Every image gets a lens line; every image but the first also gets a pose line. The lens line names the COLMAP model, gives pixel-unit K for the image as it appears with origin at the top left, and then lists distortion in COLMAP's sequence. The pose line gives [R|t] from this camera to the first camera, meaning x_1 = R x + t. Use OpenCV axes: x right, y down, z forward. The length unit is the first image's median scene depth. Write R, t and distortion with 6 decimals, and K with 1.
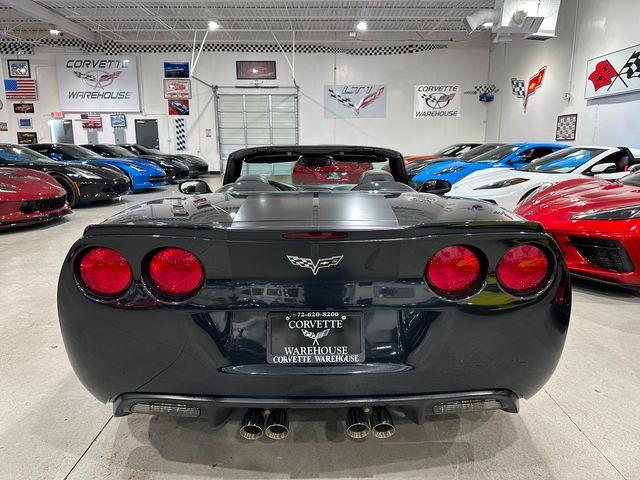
lens RADIAL K [[460.1, 0, 323.1], [0, 460.1, 241.8], [0, 0, 1]] dist [-0.000884, -0.009174]
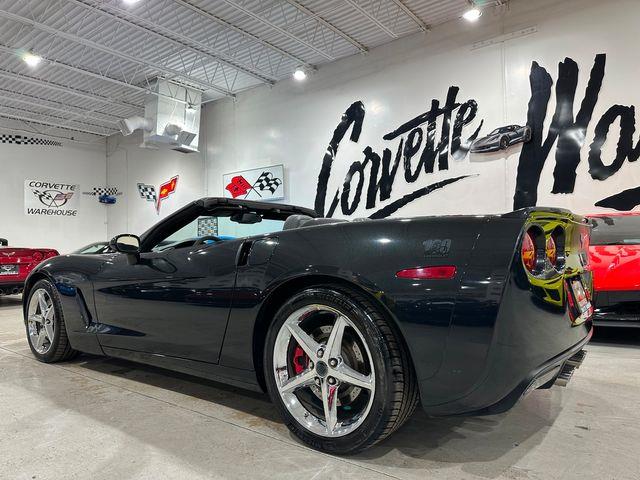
lens RADIAL K [[455.6, 0, 320.6], [0, 455.6, 242.3], [0, 0, 1]] dist [0.065527, -0.097819]
pose [[0.614664, 0.014363, 0.788659, -0.154583], [0.174266, 0.972656, -0.153533, 0.012636], [-0.769299, 0.231807, 0.595353, 0.068018]]
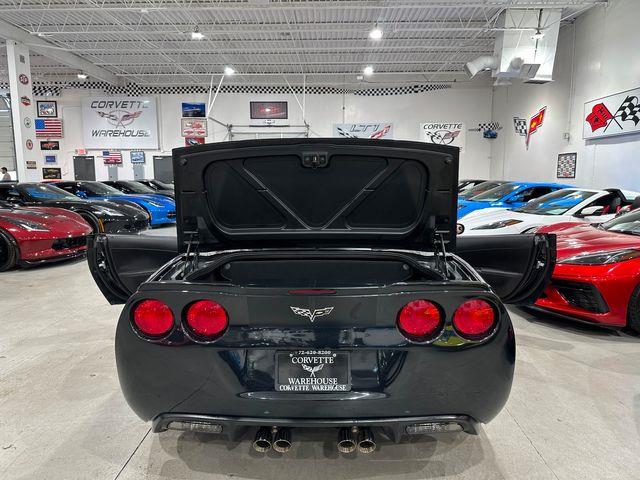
lens RADIAL K [[461.3, 0, 319.6], [0, 461.3, 240.1], [0, 0, 1]] dist [0.002700, -0.004770]
pose [[0.999534, 0.003813, -0.030289, 0.003966], [-0.005800, 0.997817, -0.065782, -0.007087], [0.029972, 0.065927, 0.997374, -0.030722]]
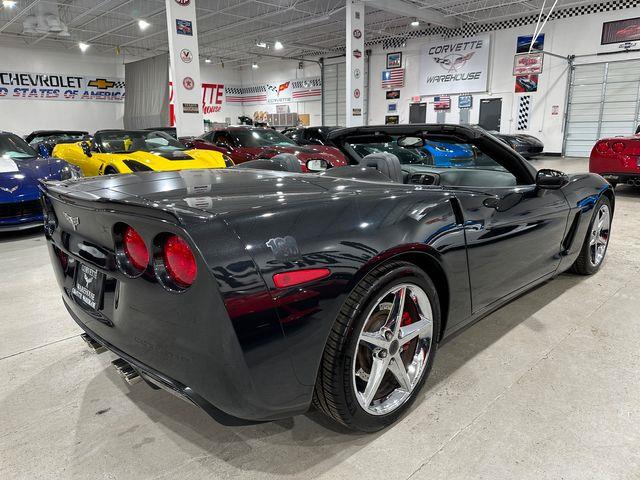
lens RADIAL K [[455.2, 0, 323.9], [0, 455.2, 241.9], [0, 0, 1]] dist [0.042841, -0.059692]
pose [[0.693976, 0.164274, -0.701007, 0.116658], [-0.133927, 0.986084, 0.098496, -0.009575], [0.707433, 0.025530, 0.706320, 0.051599]]
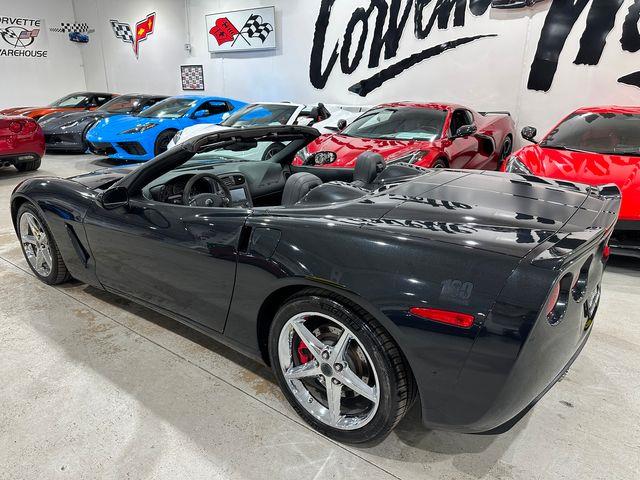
lens RADIAL K [[461.3, 0, 319.6], [0, 461.3, 240.1], [0, 0, 1]] dist [0.002700, -0.004770]
pose [[0.606154, -0.252449, 0.754220, -0.143908], [0.158532, 0.967610, 0.196464, -0.034604], [-0.779388, 0.000481, 0.626542, 0.071440]]
